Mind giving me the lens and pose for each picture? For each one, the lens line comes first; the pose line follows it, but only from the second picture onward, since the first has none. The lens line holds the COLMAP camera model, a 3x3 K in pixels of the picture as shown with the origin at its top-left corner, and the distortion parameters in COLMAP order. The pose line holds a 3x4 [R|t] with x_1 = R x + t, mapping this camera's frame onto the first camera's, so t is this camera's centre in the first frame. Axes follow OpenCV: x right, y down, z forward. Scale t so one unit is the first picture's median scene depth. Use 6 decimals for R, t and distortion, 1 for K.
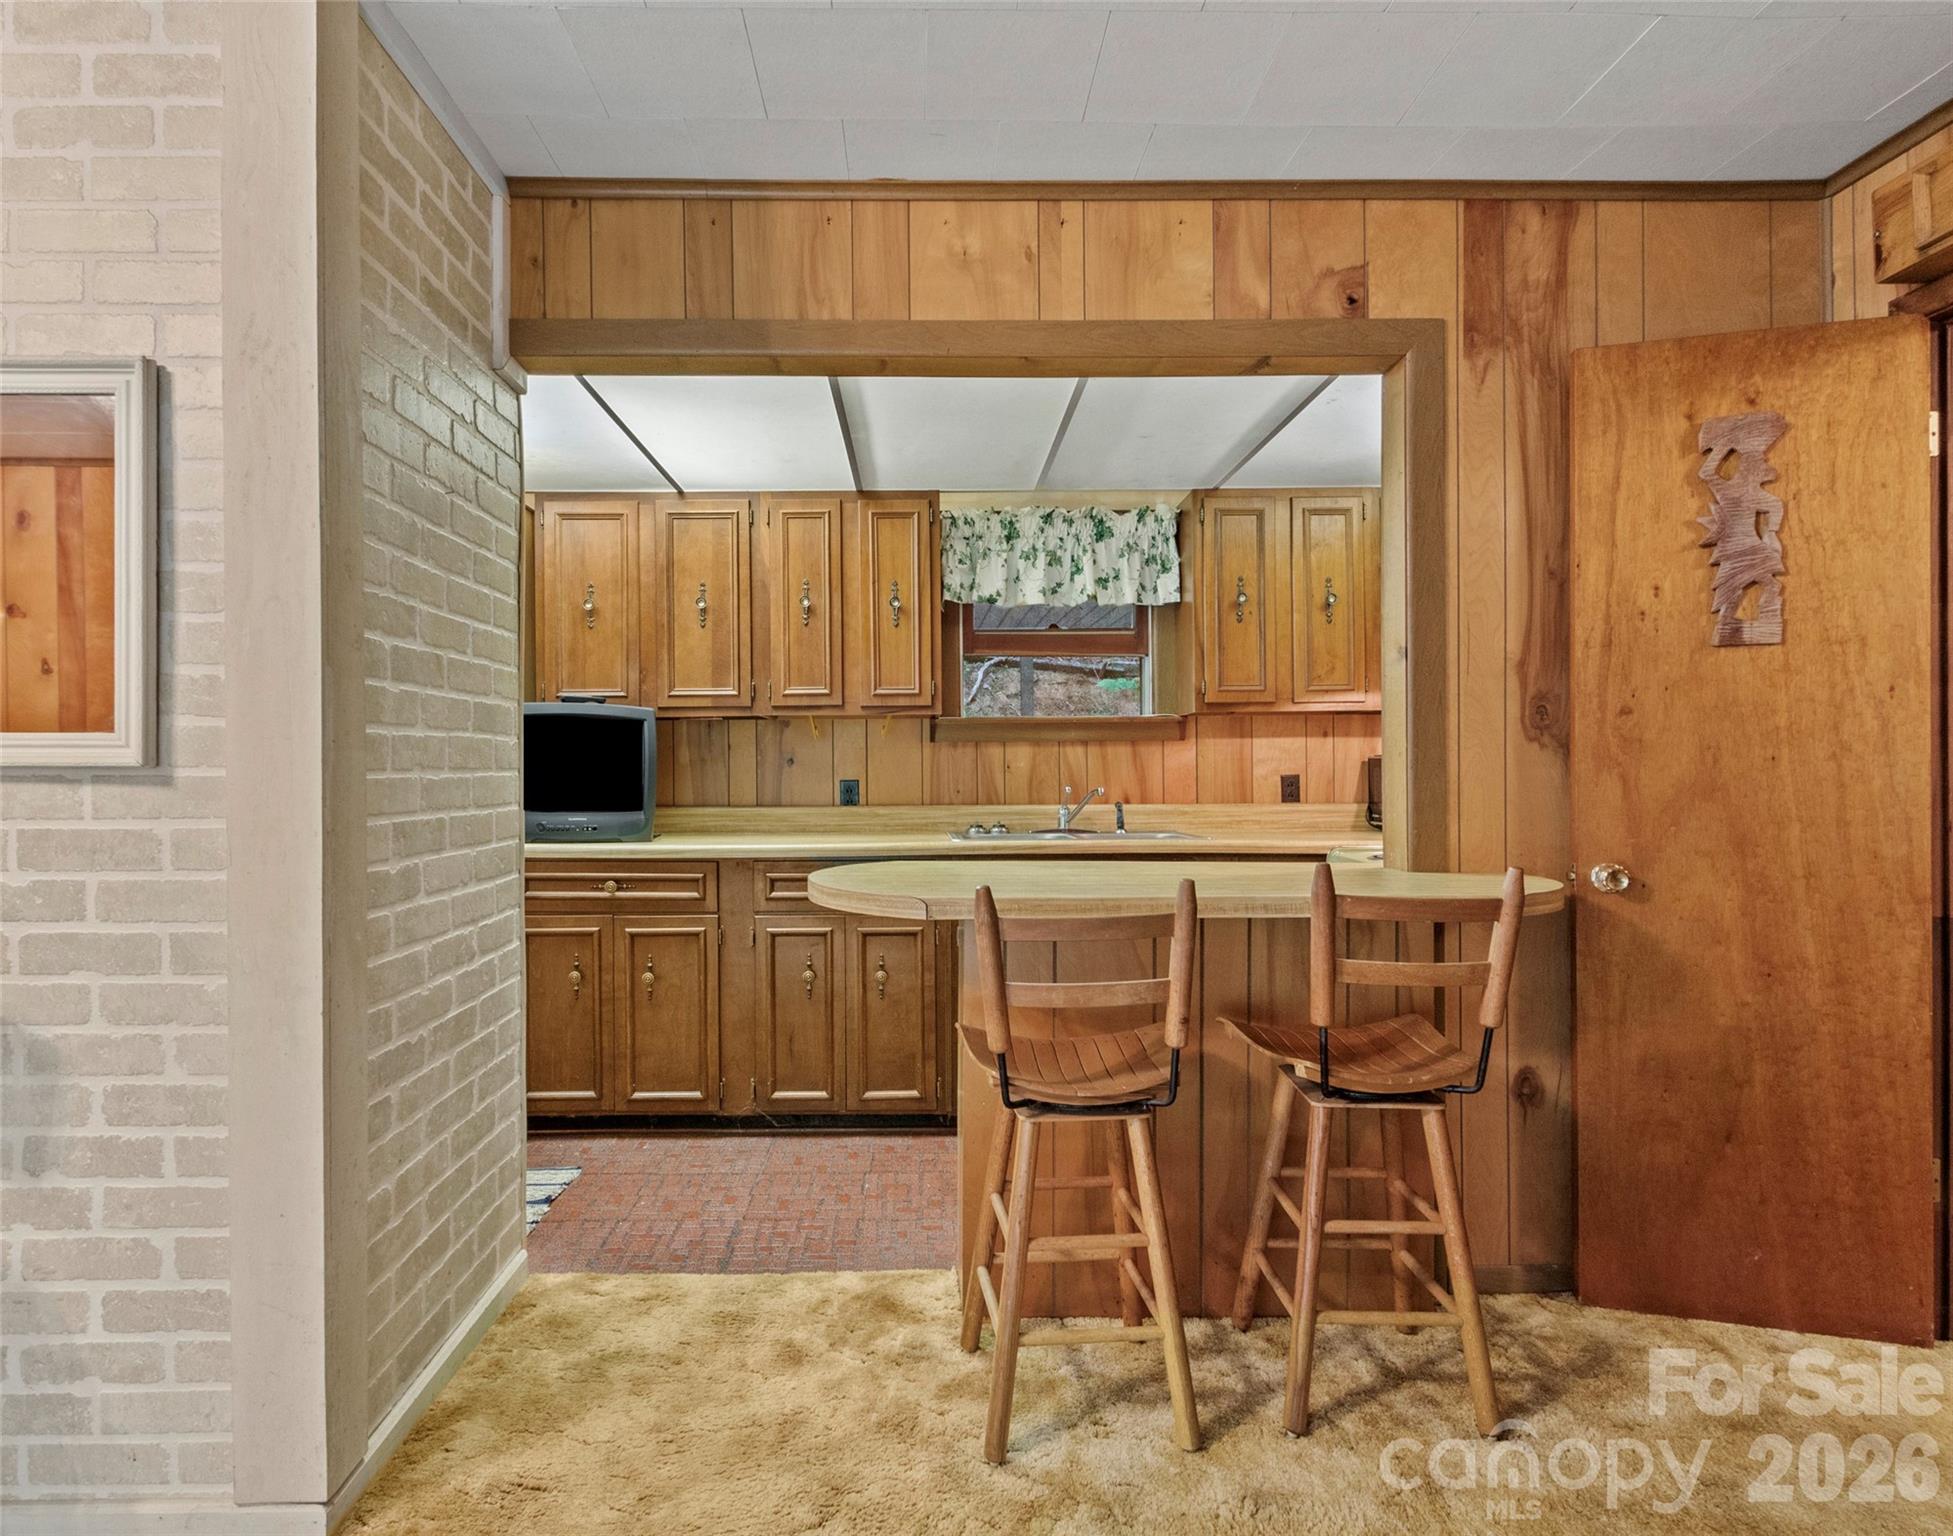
lens RADIAL K [[1056.3, 0, 931.7], [0, 1056.3, 773.4], [0, 0, 1]] dist [-0.002633, -0.001773]
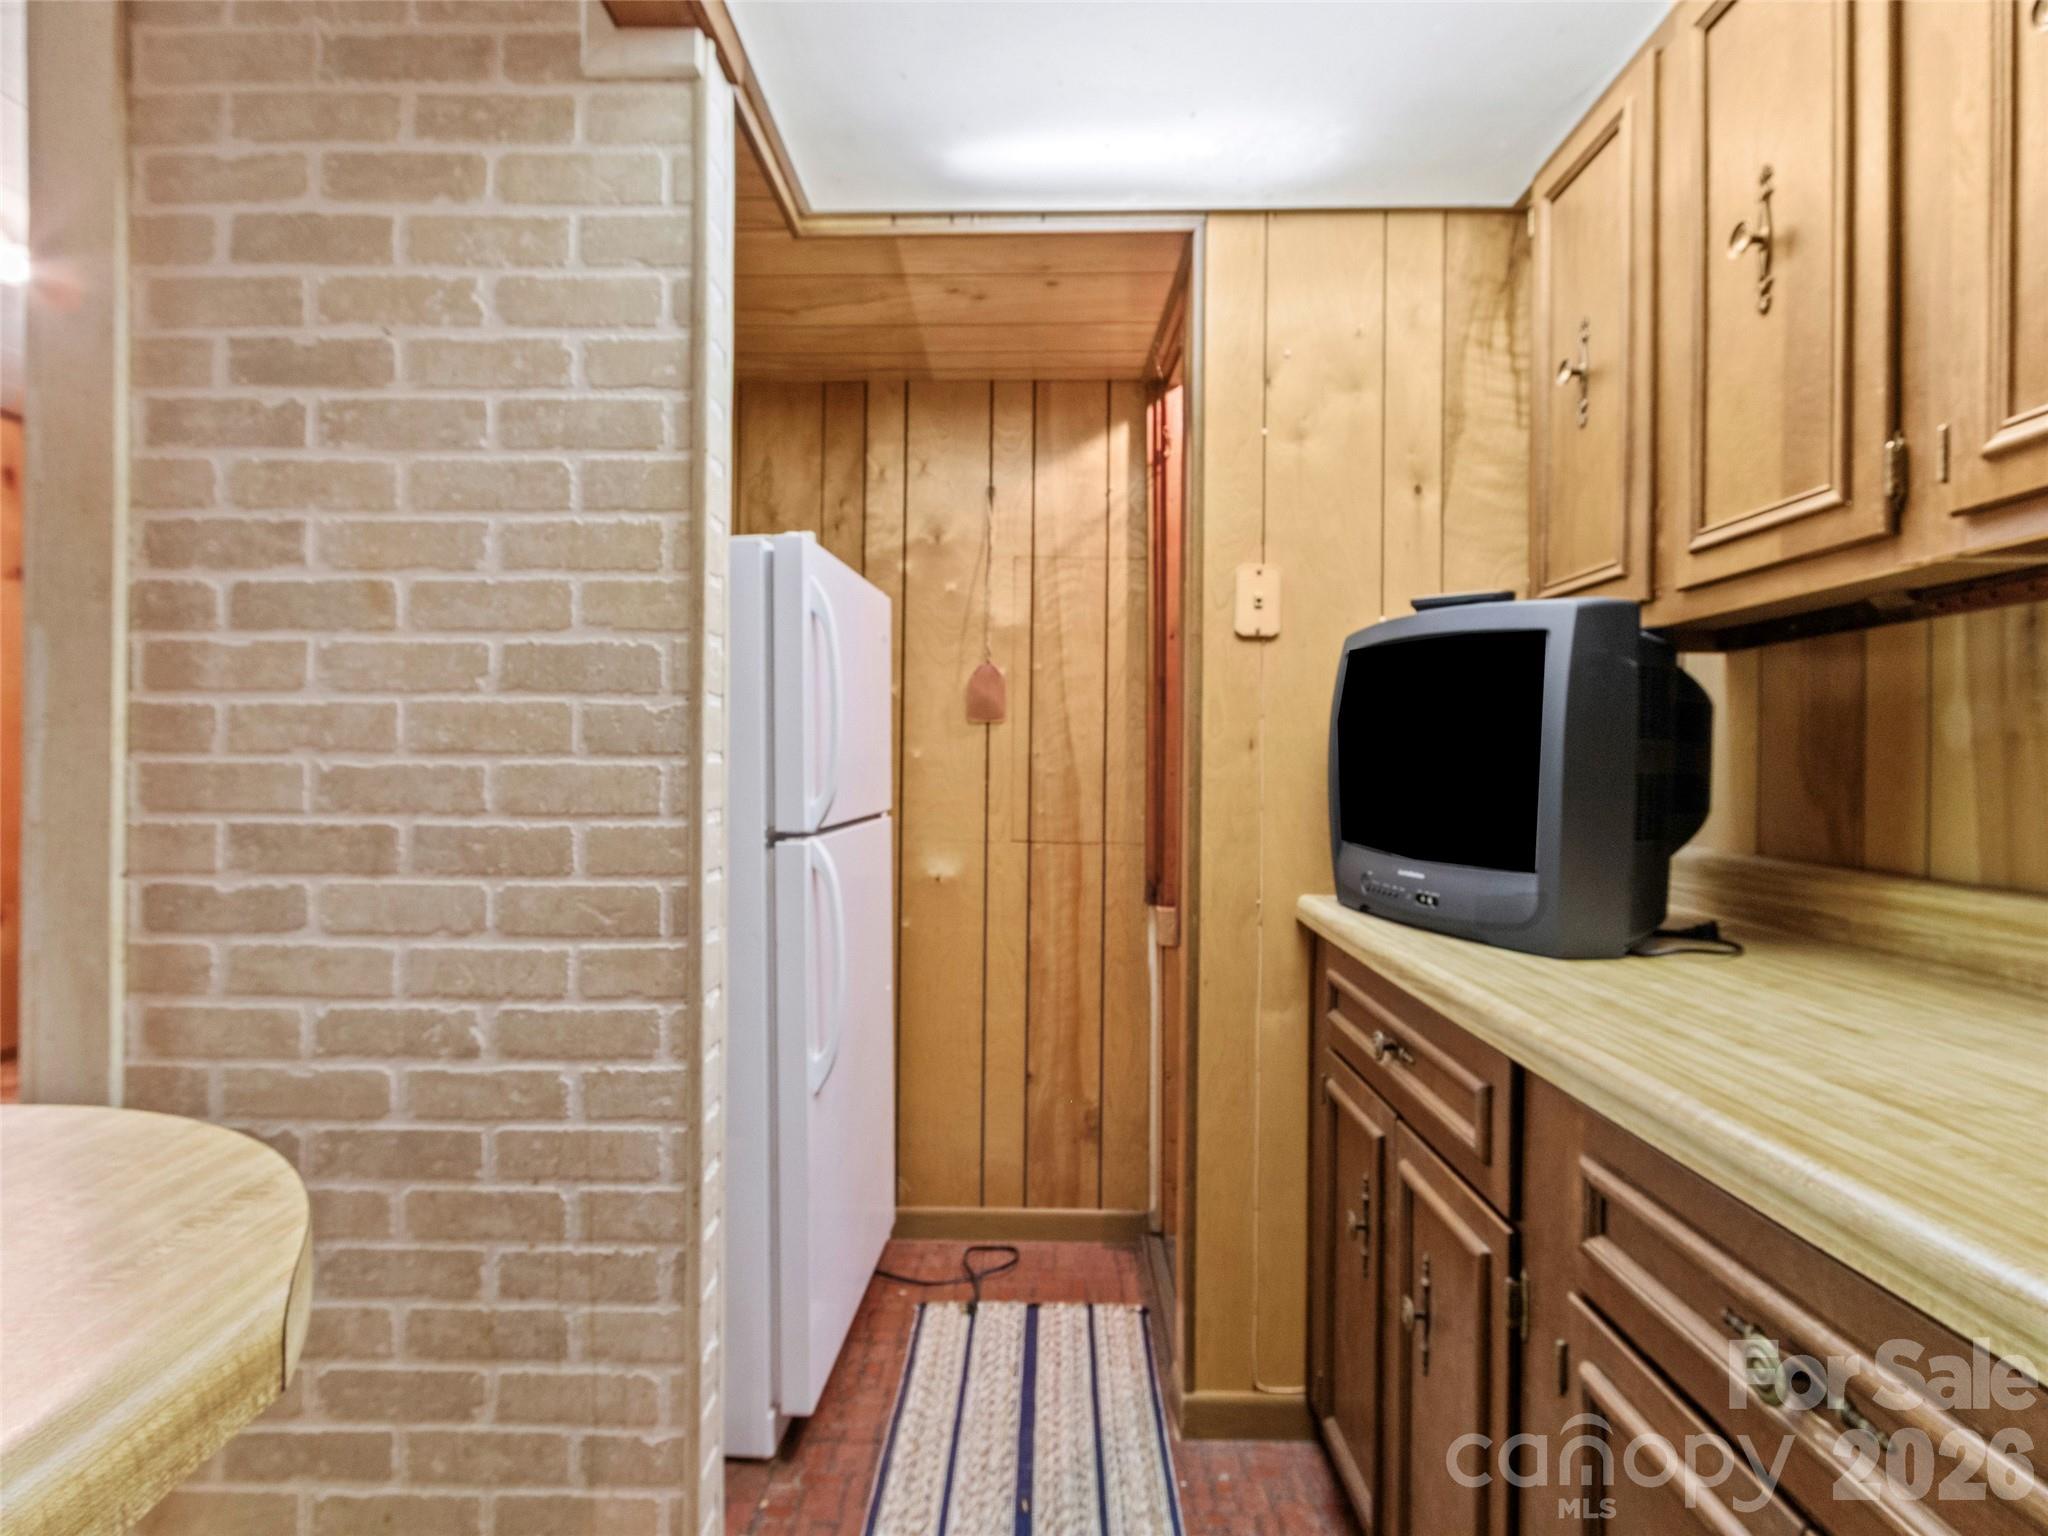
lens RADIAL K [[1067.0, 0, 1024.1], [0, 1067.0, 763.9], [0, 0, 1]] dist [0.001090, -0.002254]
pose [[-0.031935, 0.002514, -0.999487, 0.190135], [-0.014202, 0.999895, 0.002969, -0.004057], [0.999389, 0.014290, -0.031896, 1.397551]]
